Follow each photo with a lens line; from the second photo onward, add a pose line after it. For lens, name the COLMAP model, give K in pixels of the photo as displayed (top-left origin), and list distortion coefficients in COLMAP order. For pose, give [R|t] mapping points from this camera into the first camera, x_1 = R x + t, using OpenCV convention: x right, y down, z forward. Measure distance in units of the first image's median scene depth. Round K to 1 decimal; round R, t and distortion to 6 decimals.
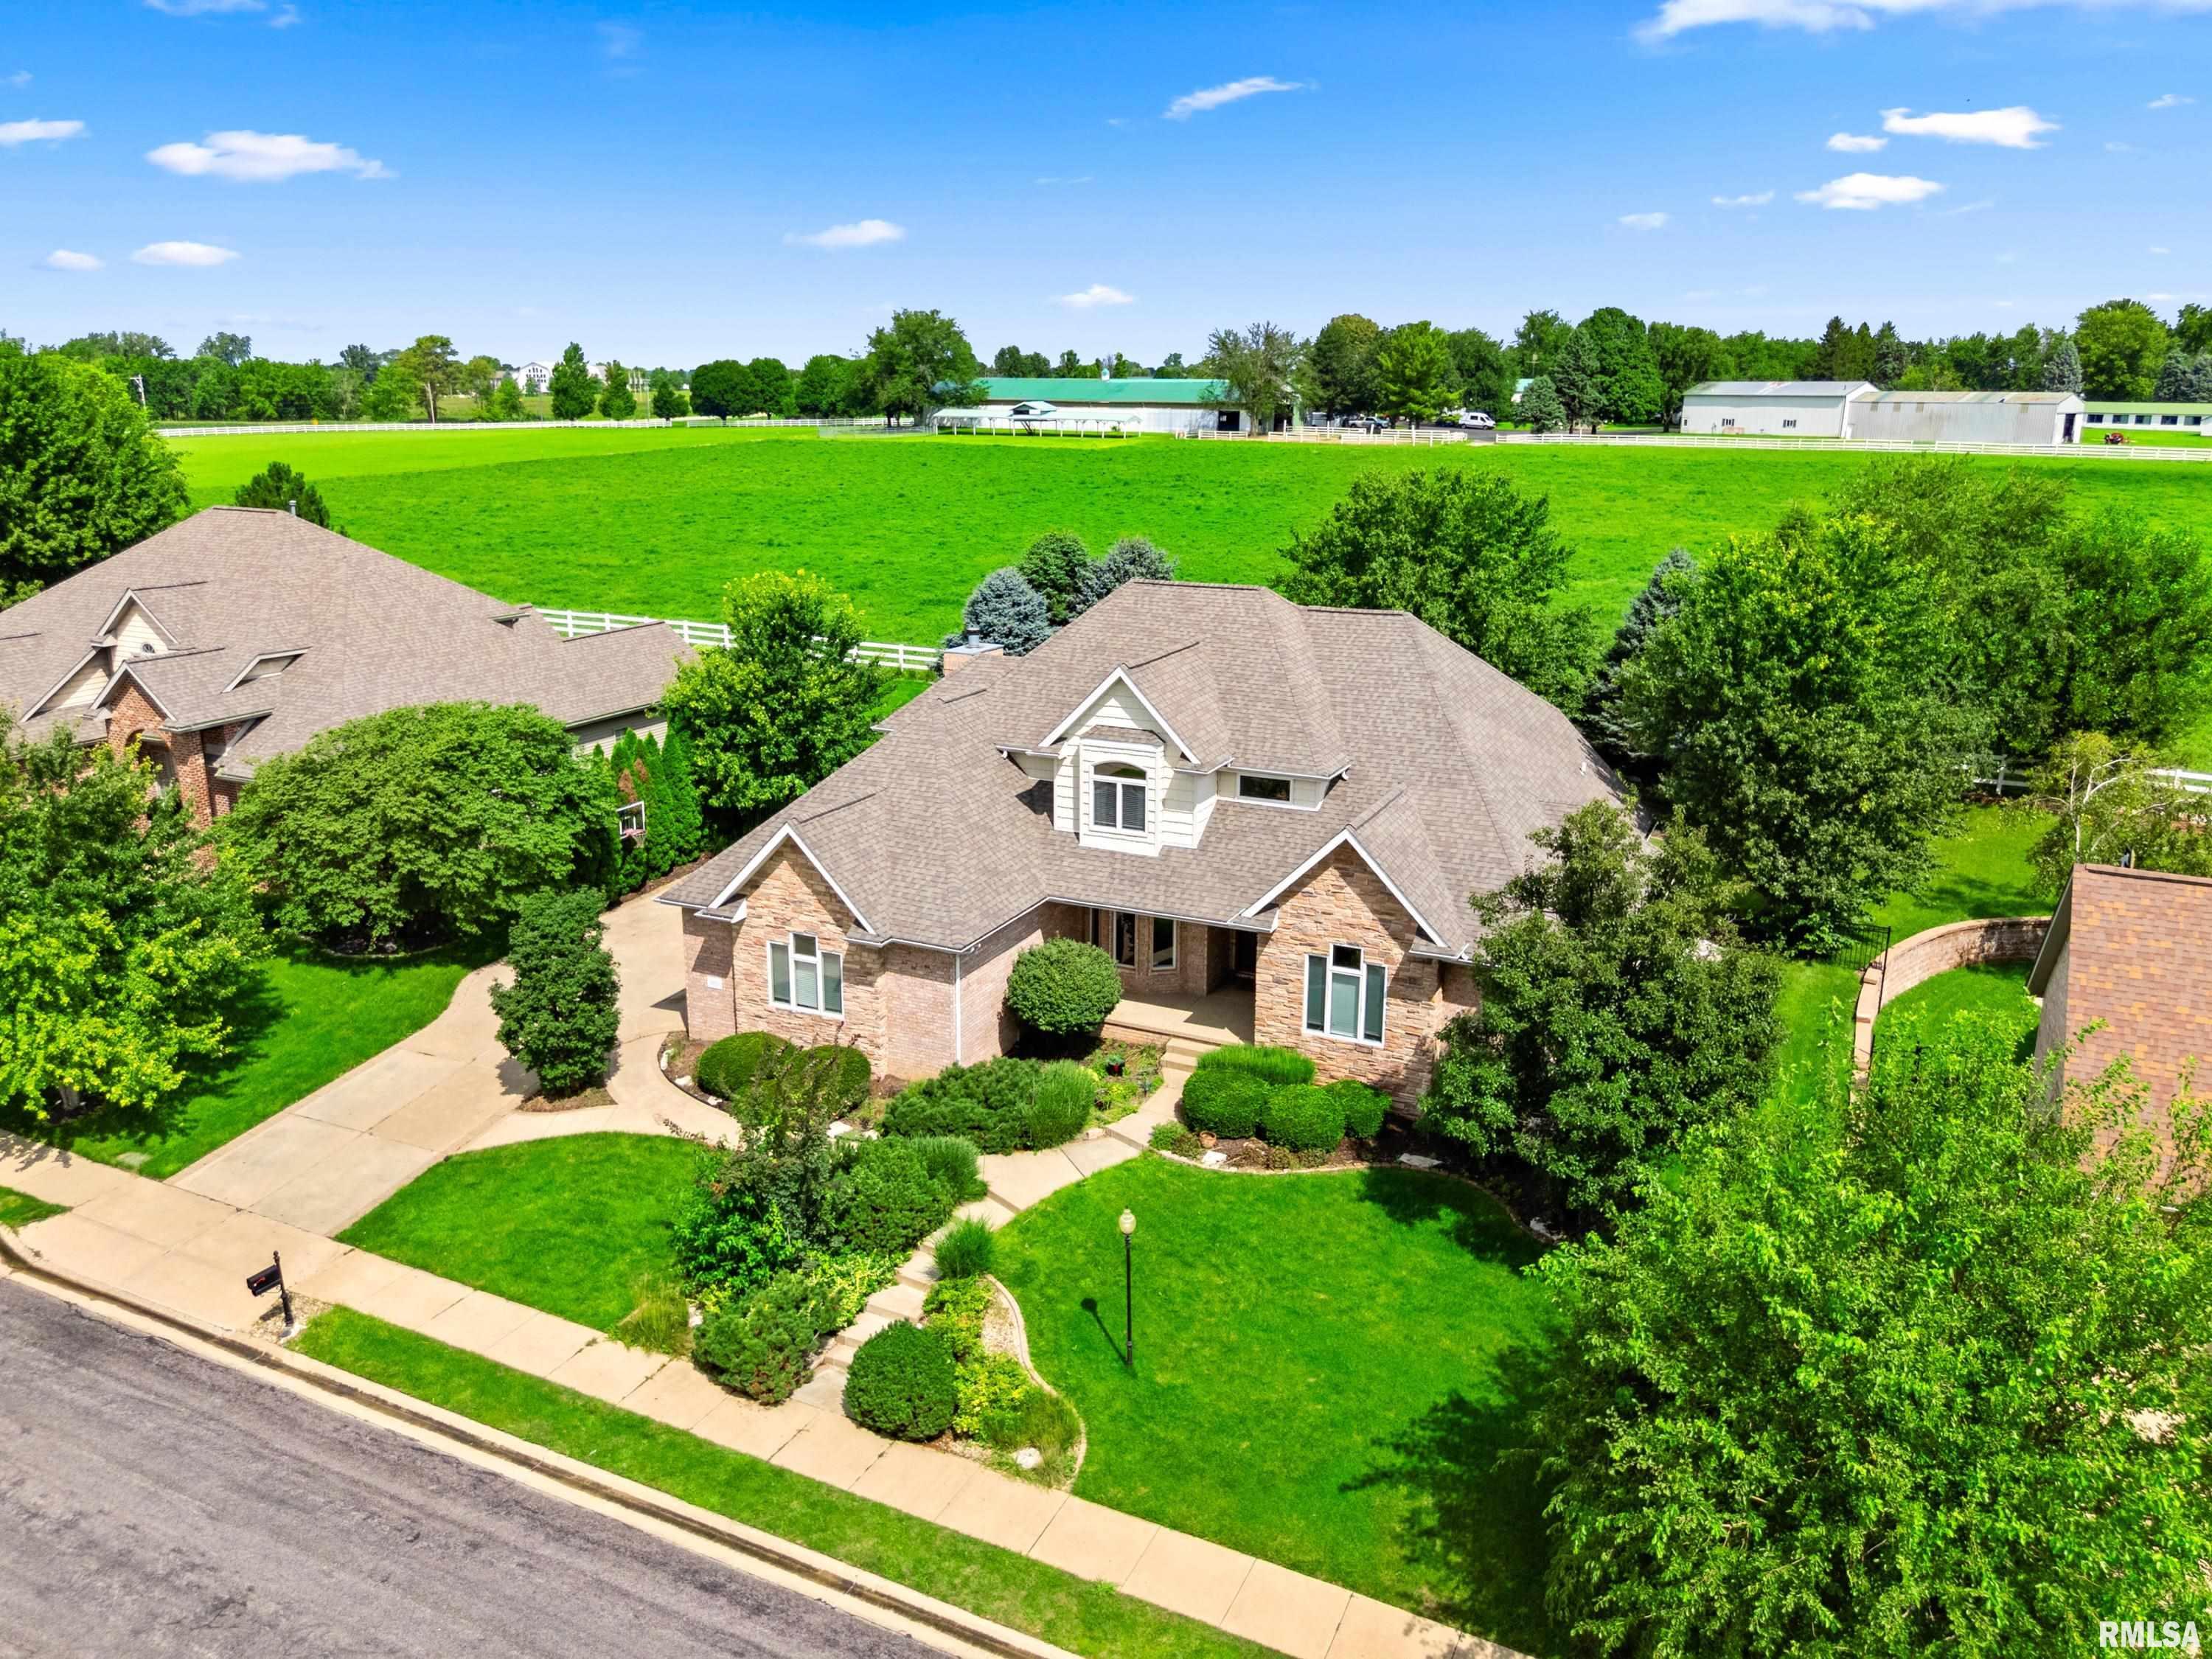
lens RADIAL K [[1642.3, 0, 1099.5], [0, 1642.3, 796.7], [0, 0, 1]] dist [0.055382, -0.050230]
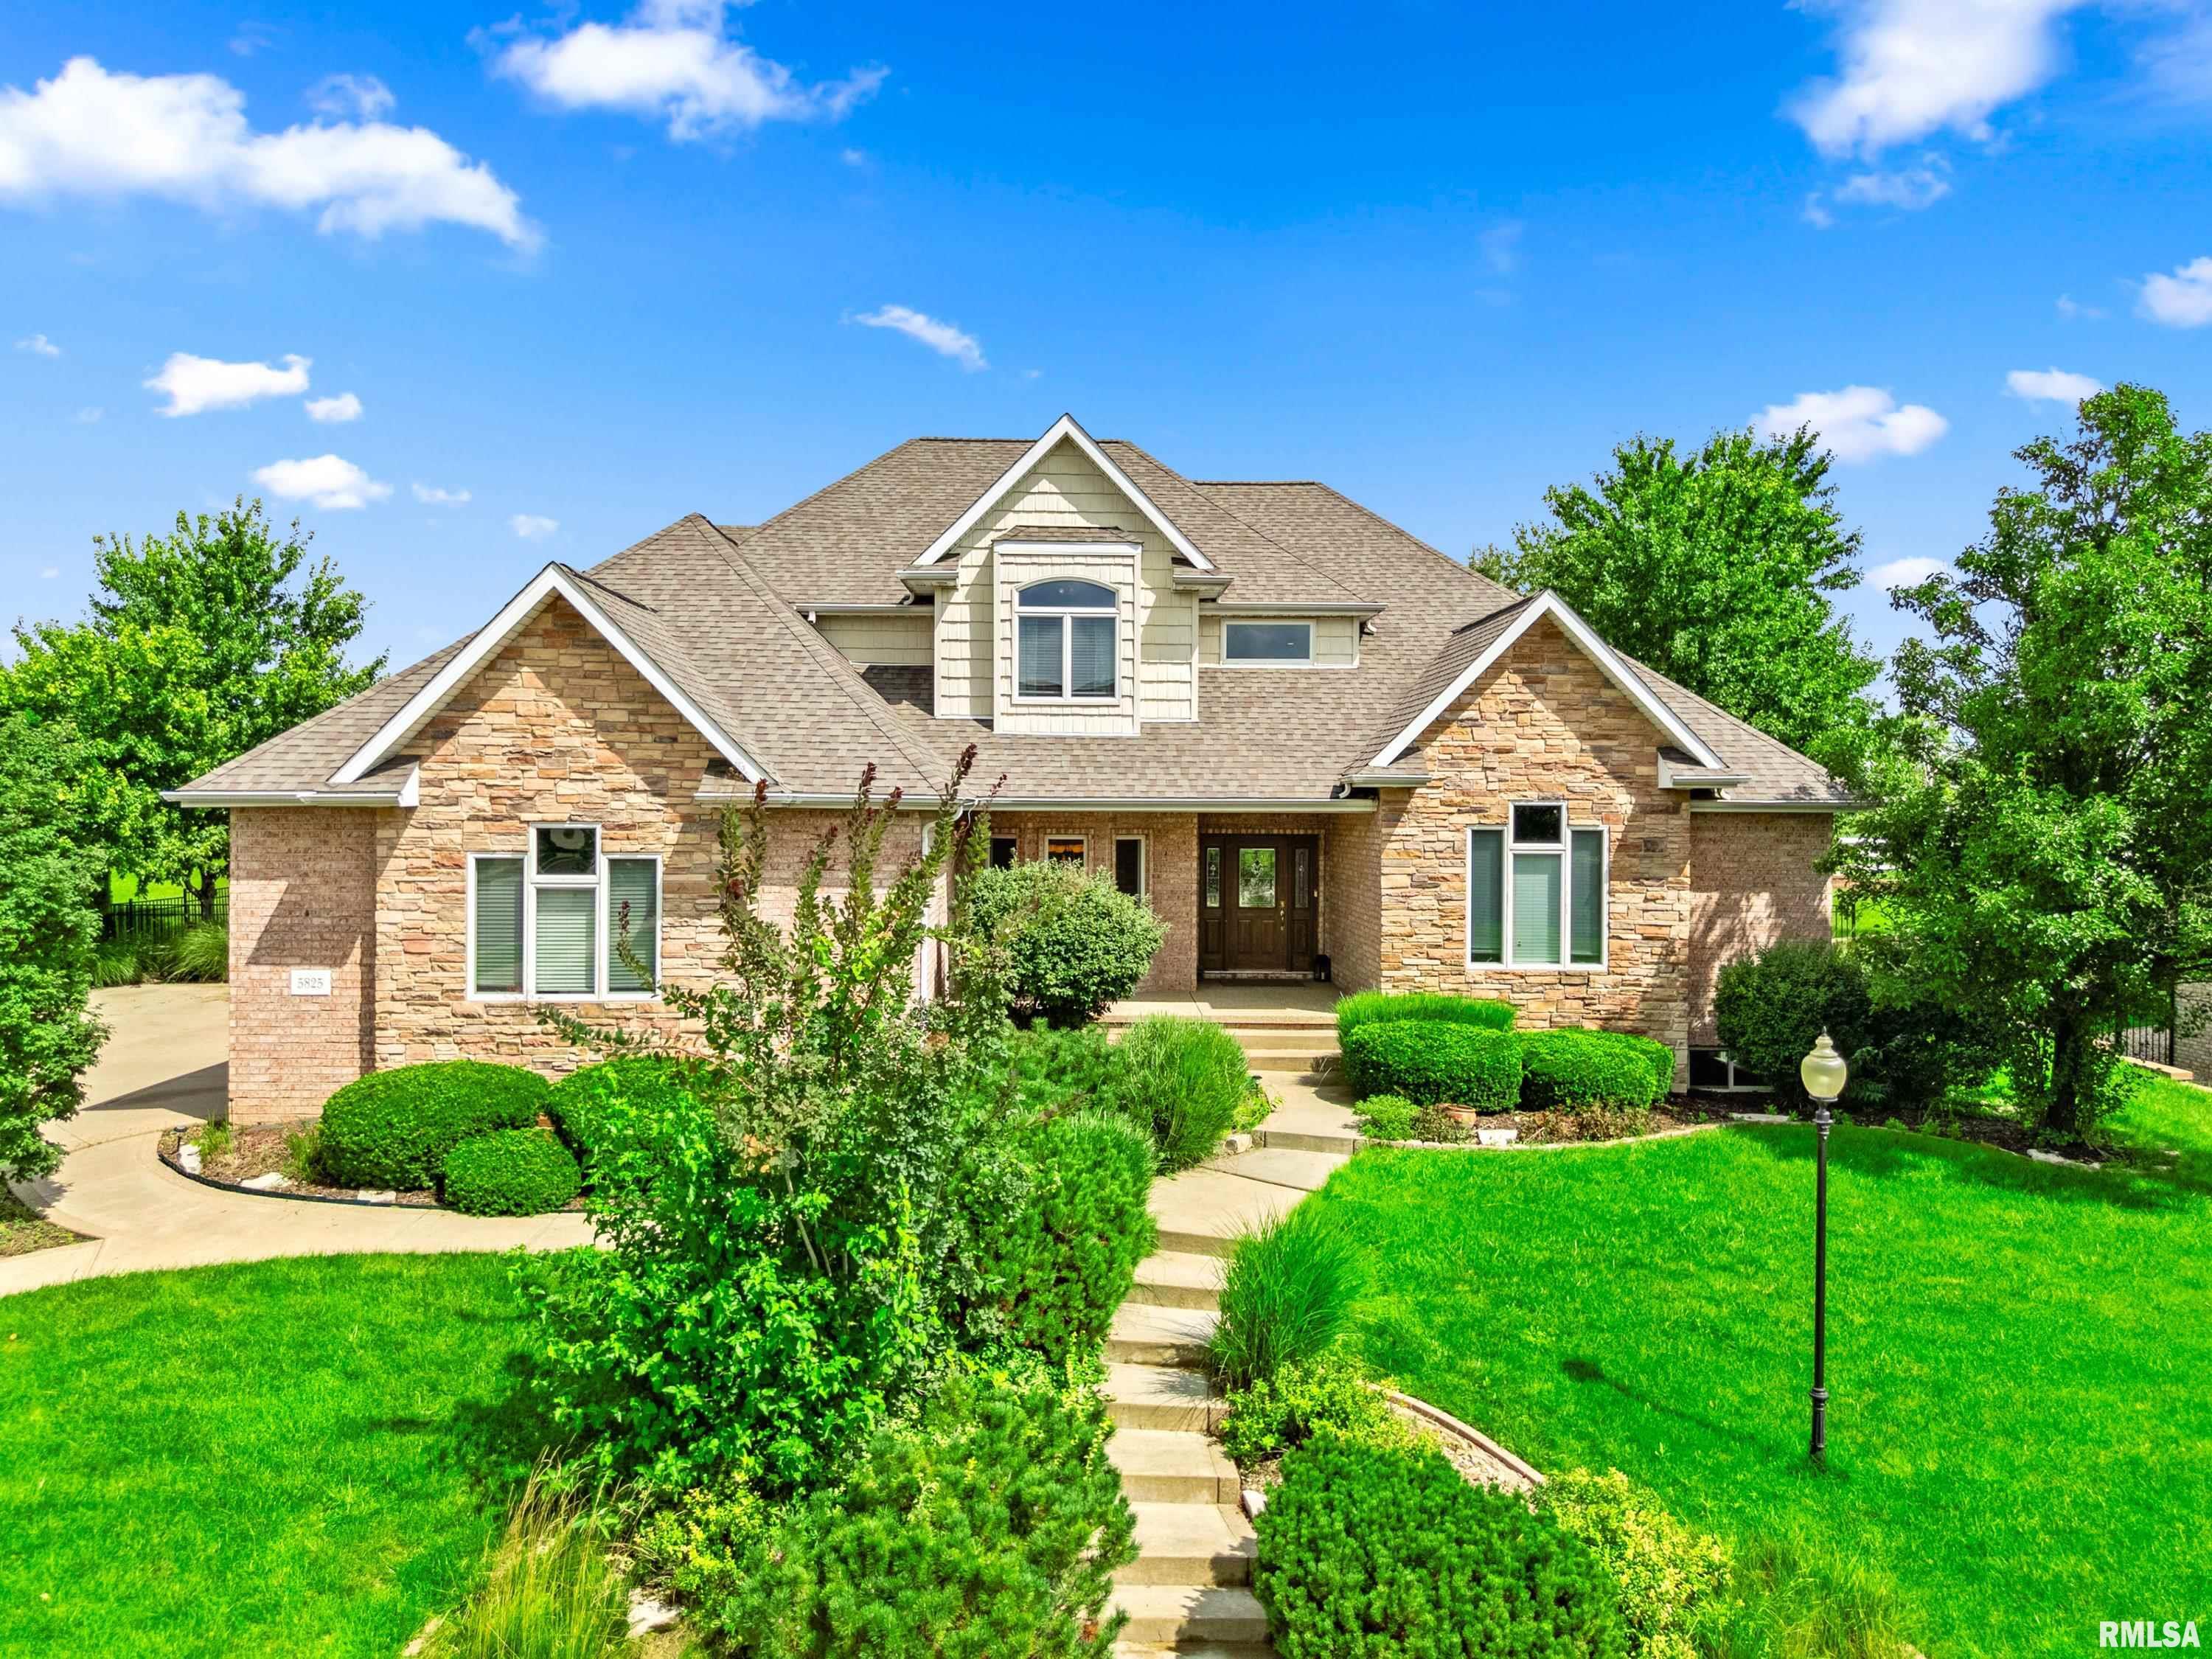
lens RADIAL K [[1642.3, 0, 1097.9], [0, 1642.3, 833.3], [0, 0, 1]] dist [0.055382, -0.050230]
pose [[0.895325, -0.007988, 0.445343, -0.255834], [0.110089, 0.972788, -0.203875, 0.200493], [-0.431595, 0.231561, 0.871840, 0.526438]]
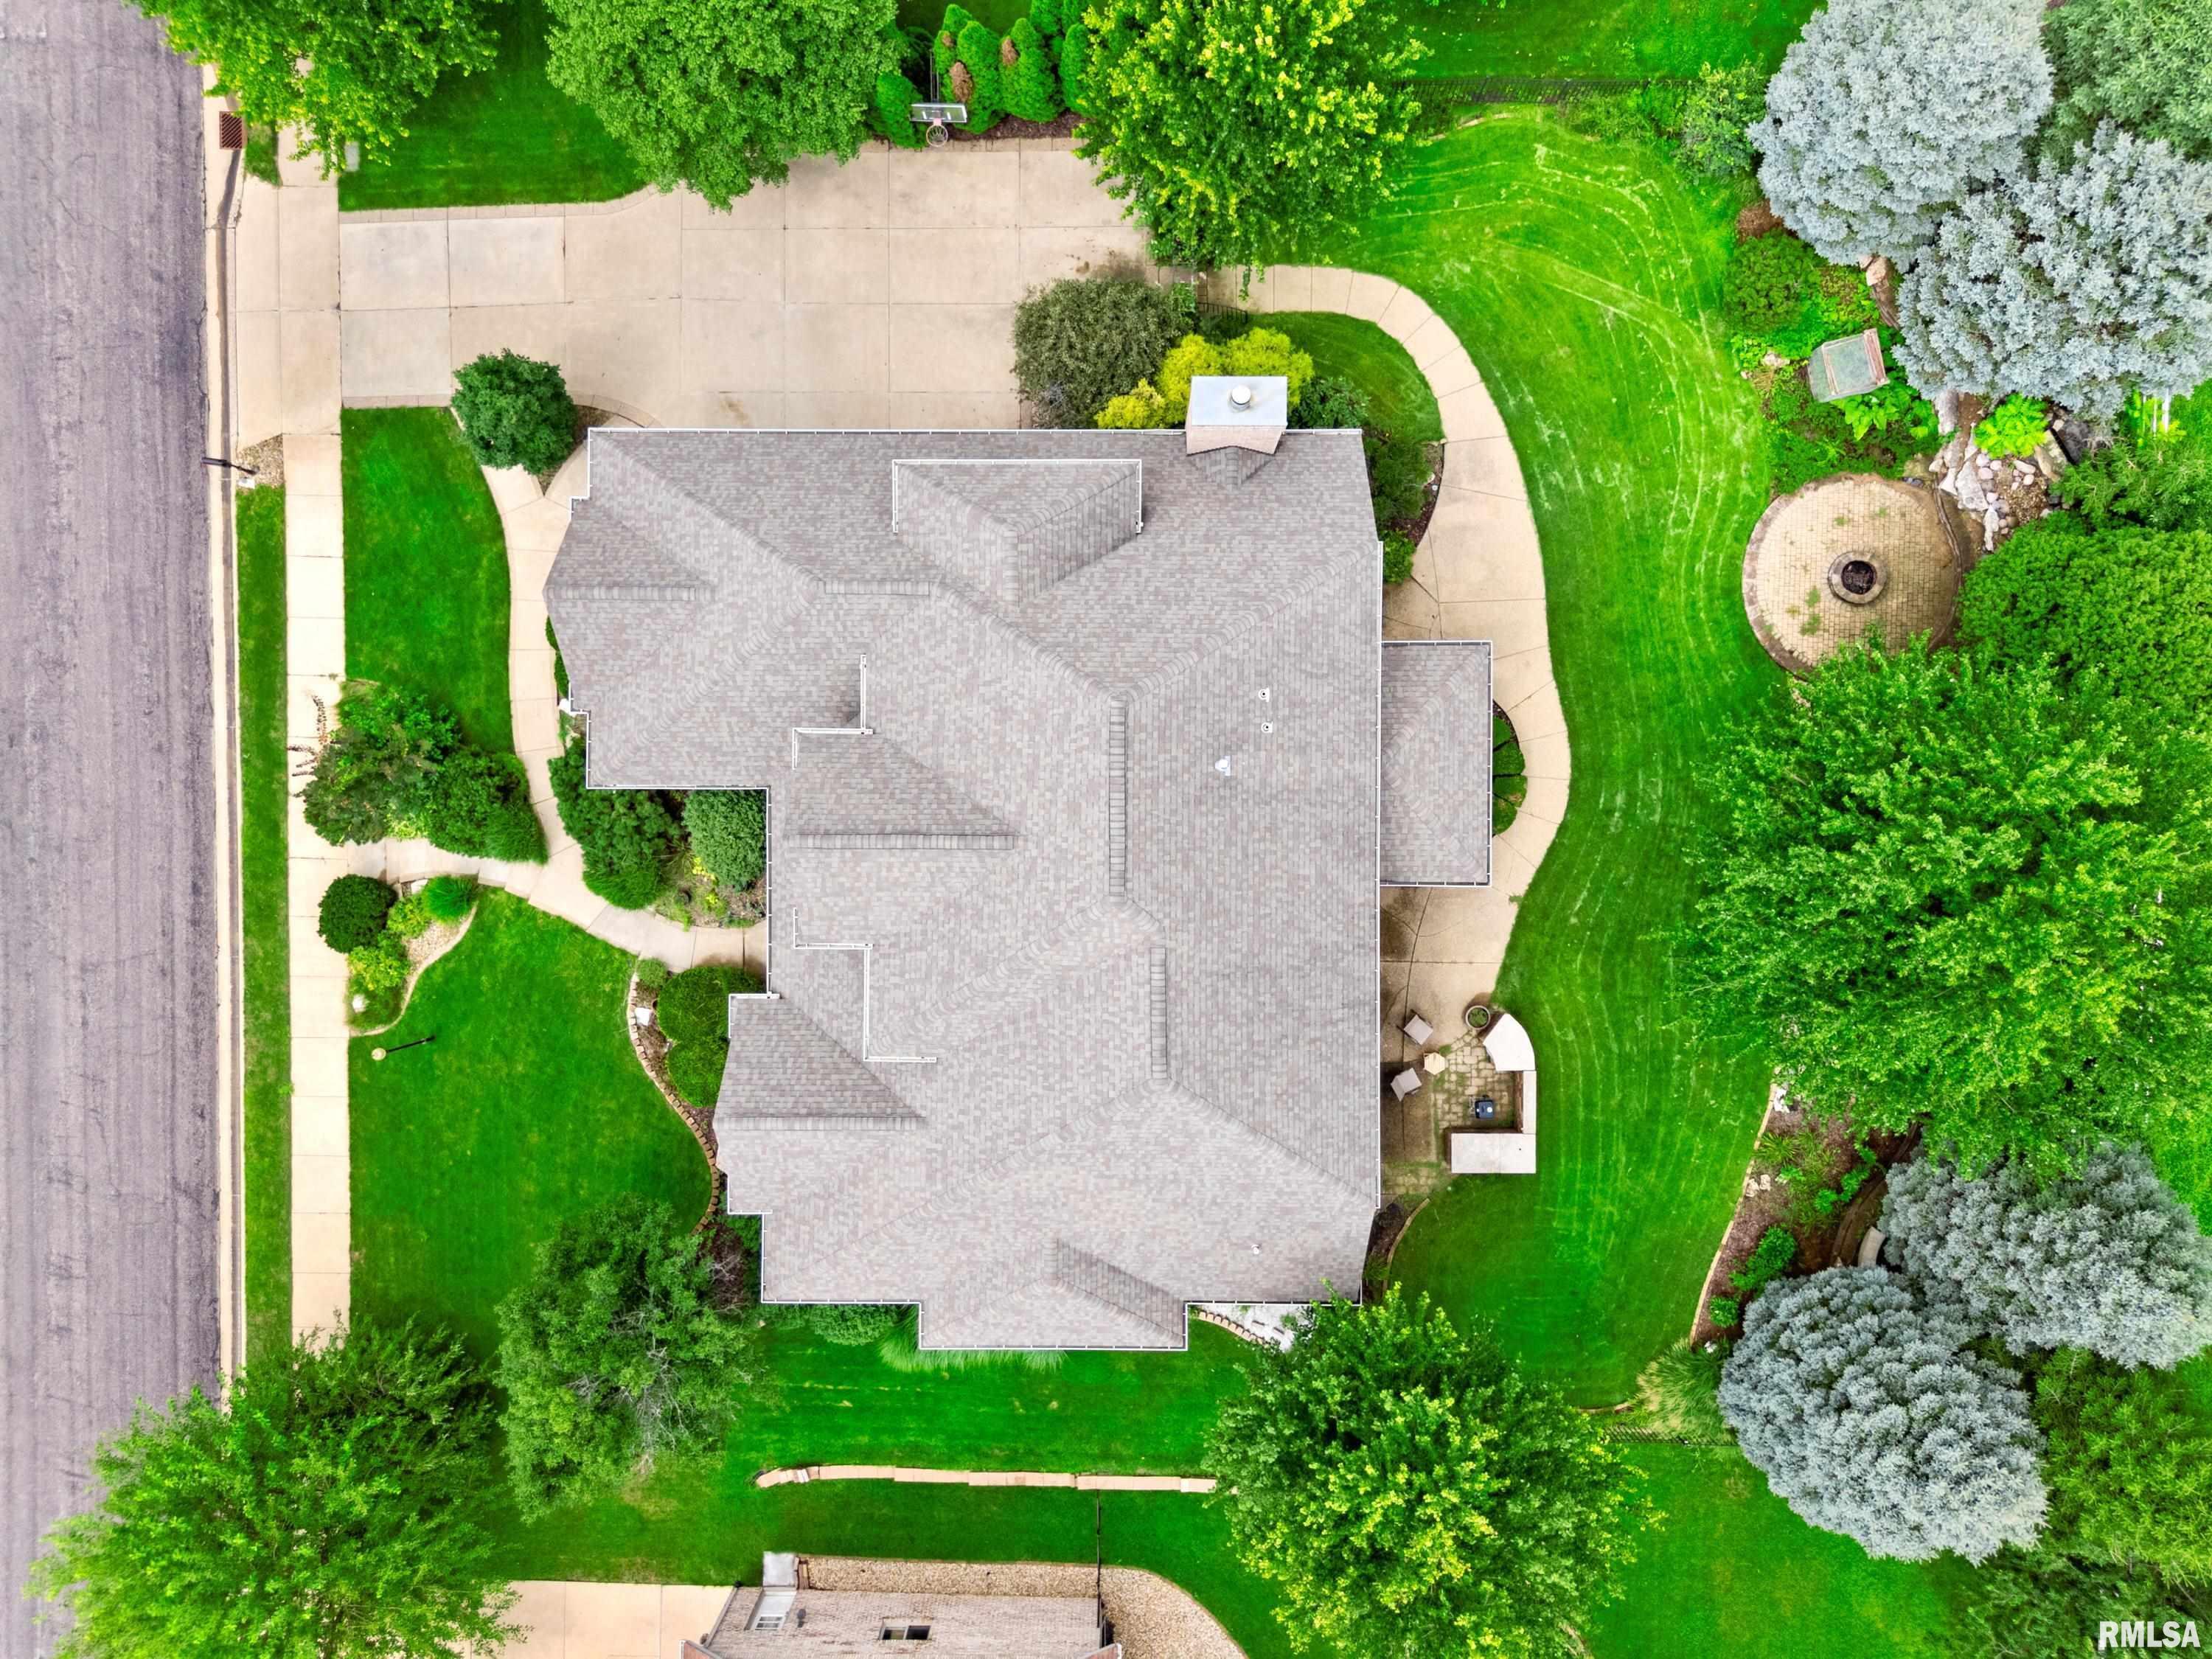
lens RADIAL K [[1642.3, 0, 1108.7], [0, 1642.3, 820.6], [0, 0, 1]] dist [0.055382, -0.050230]
pose [[0.419841, 0.907592, -0.003220, 0.078025], [-0.200794, 0.096344, 0.974885, -0.985192], [0.885108, -0.408650, 0.222688, 1.004638]]
